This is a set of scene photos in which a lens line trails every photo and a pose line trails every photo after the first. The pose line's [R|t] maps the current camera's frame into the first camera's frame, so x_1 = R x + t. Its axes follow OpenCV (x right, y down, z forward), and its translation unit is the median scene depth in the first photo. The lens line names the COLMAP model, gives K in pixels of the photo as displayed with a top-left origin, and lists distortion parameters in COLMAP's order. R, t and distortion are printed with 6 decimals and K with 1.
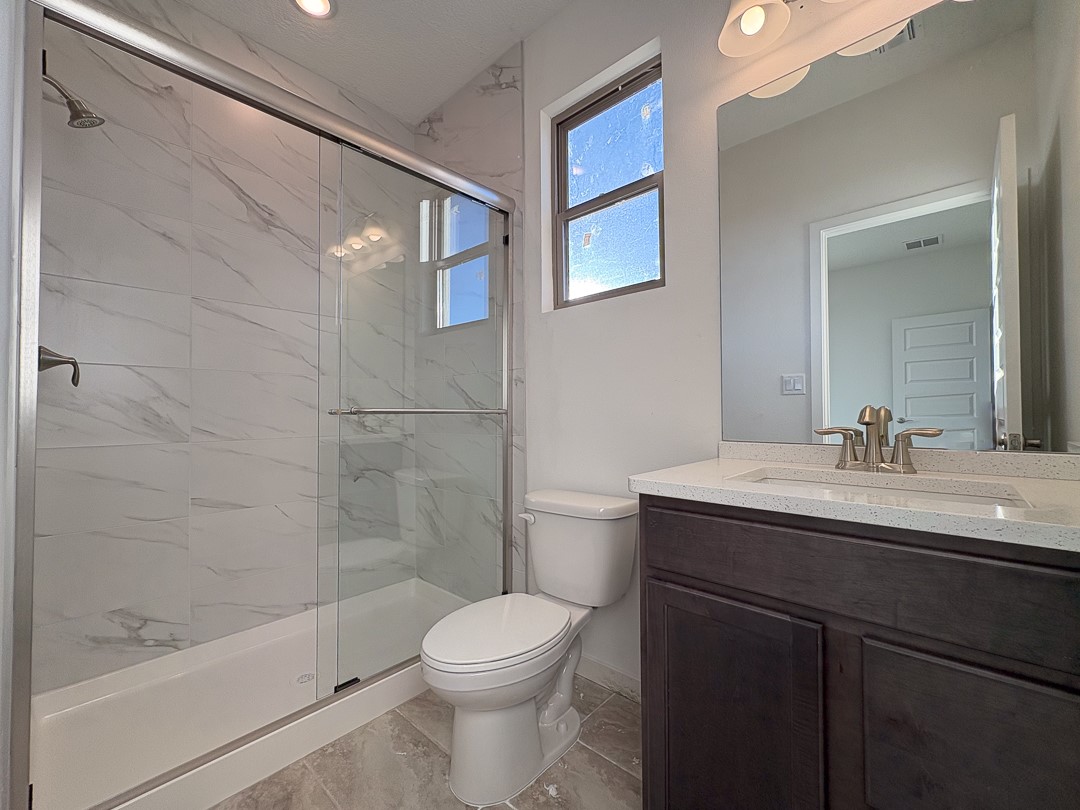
lens RADIAL K [[432.5, 0, 540.0], [0, 432.5, 405.0], [0, 0, 1]] dist [-0.000694, -0.000144]
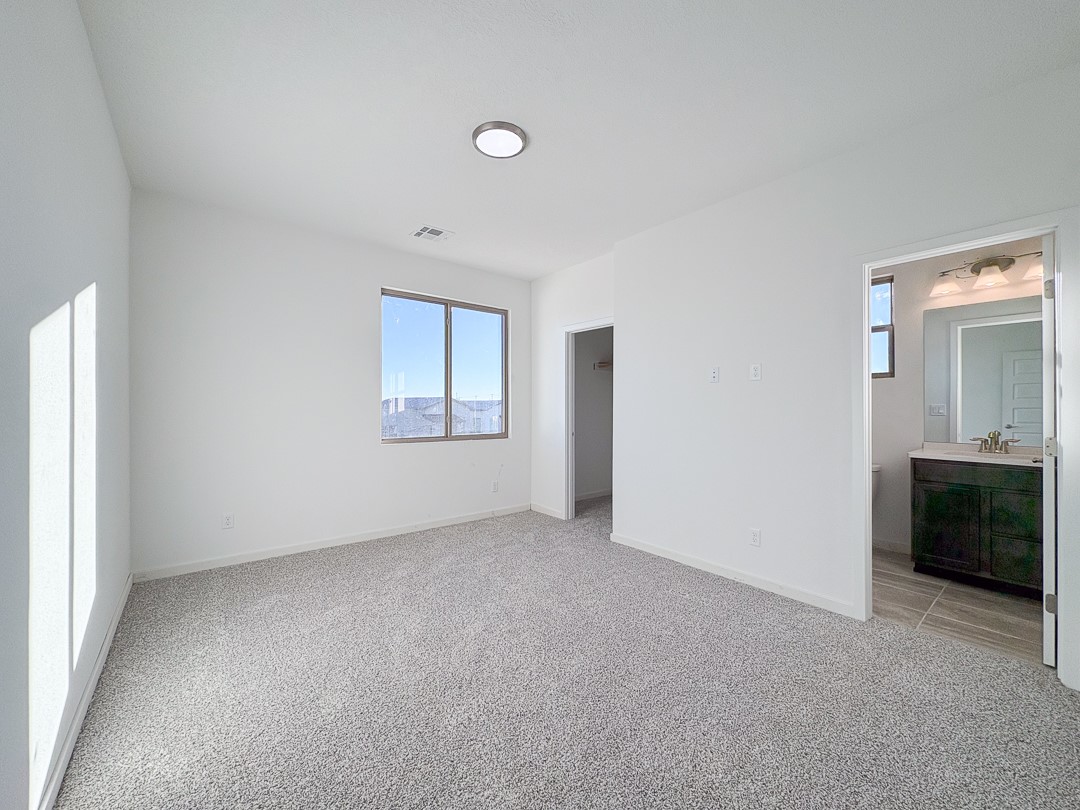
lens RADIAL K [[428.3, 0, 540.0], [0, 428.3, 405.0], [0, 0, 1]] dist [0.011957, 0.000005]
pose [[0.991173, 0.003481, -0.132529, -1.813663], [-0.001315, 0.999864, 0.016428, -0.209966], [0.132568, -0.016108, 0.991043, -2.233328]]
